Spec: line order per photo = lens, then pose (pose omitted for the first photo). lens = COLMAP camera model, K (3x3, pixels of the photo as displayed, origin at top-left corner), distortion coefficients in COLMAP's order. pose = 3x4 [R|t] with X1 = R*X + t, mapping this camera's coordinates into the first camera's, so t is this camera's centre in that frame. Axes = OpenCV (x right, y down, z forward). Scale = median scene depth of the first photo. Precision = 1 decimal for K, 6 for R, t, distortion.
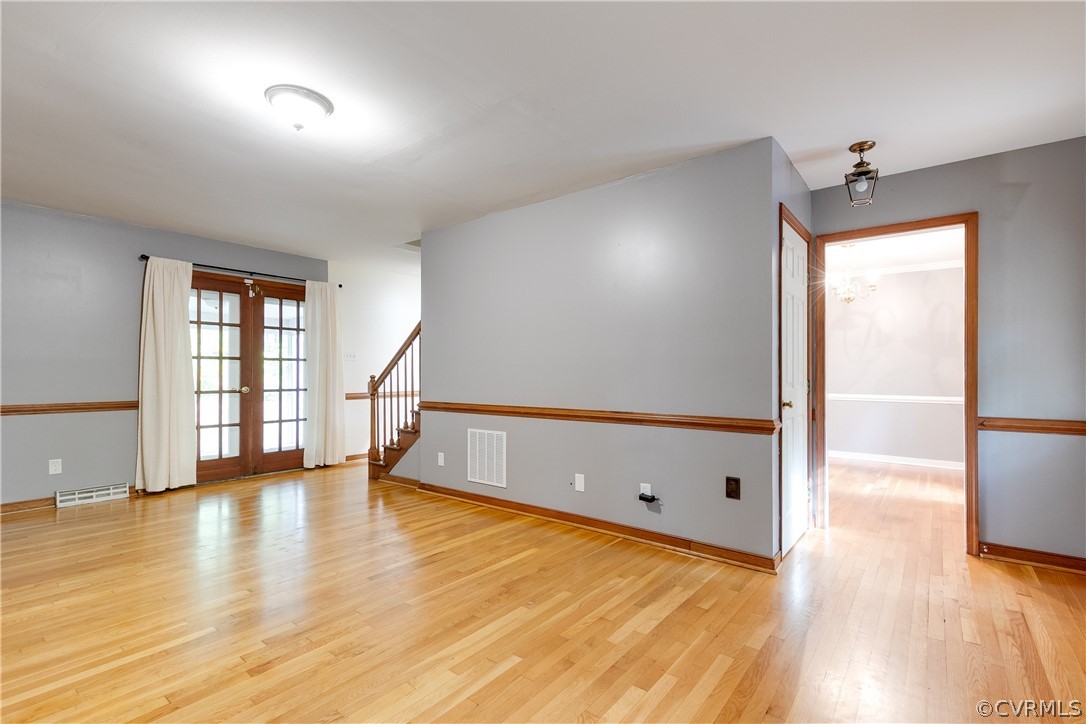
lens RADIAL K [[486.5, 0, 552.5], [0, 486.5, 374.6], [0, 0, 1]] dist [0.004622, -0.000223]
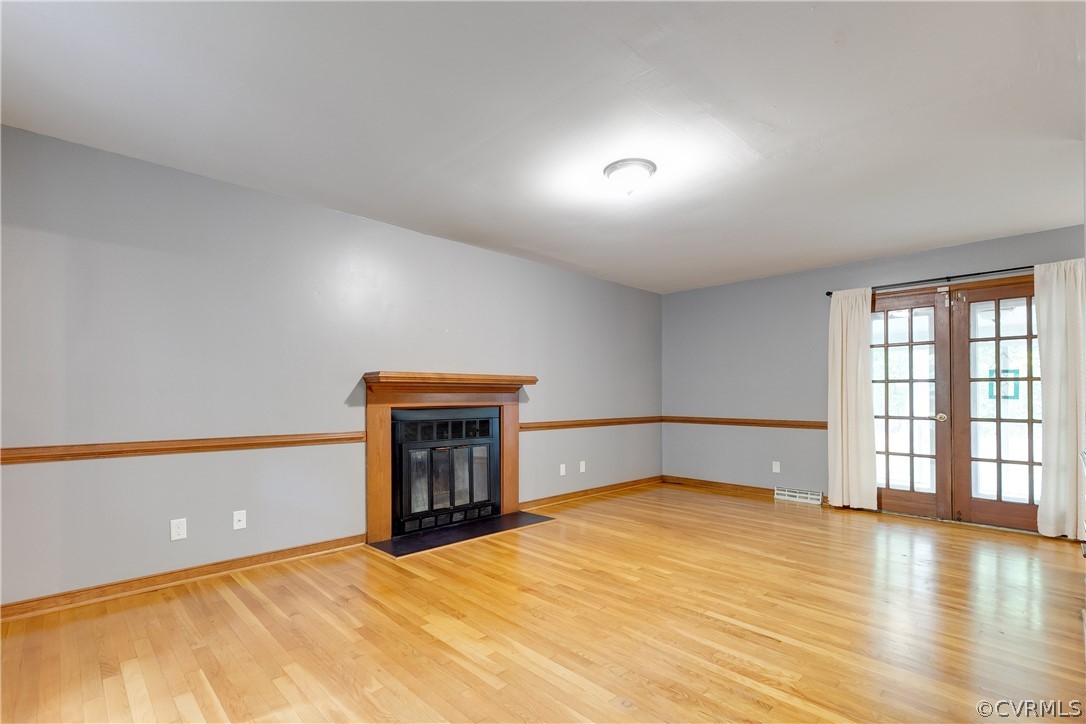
lens RADIAL K [[513.2, 0, 562.9], [0, 513.2, 394.5], [0, 0, 1]] dist [0.010019, -0.000271]
pose [[-0.120797, -0.003635, -0.992671, 0.356752], [-0.005561, 0.999980, -0.002985, -0.002125], [0.992662, 0.005159, -0.120815, 0.469012]]
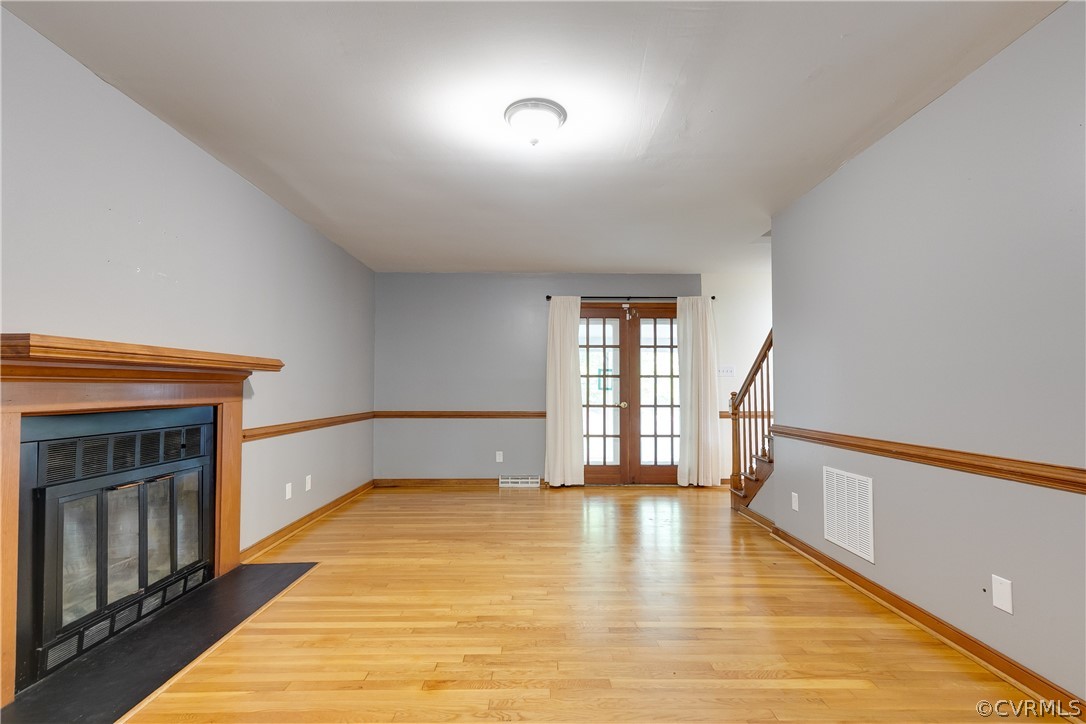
lens RADIAL K [[486.5, 0, 552.5], [0, 486.5, 374.6], [0, 0, 1]] dist [0.004622, -0.000223]
pose [[0.627204, -0.022919, -0.778518, 0.125073], [-0.003308, 0.999480, -0.032089, -0.000933], [0.778848, 0.022701, 0.626802, 0.196063]]
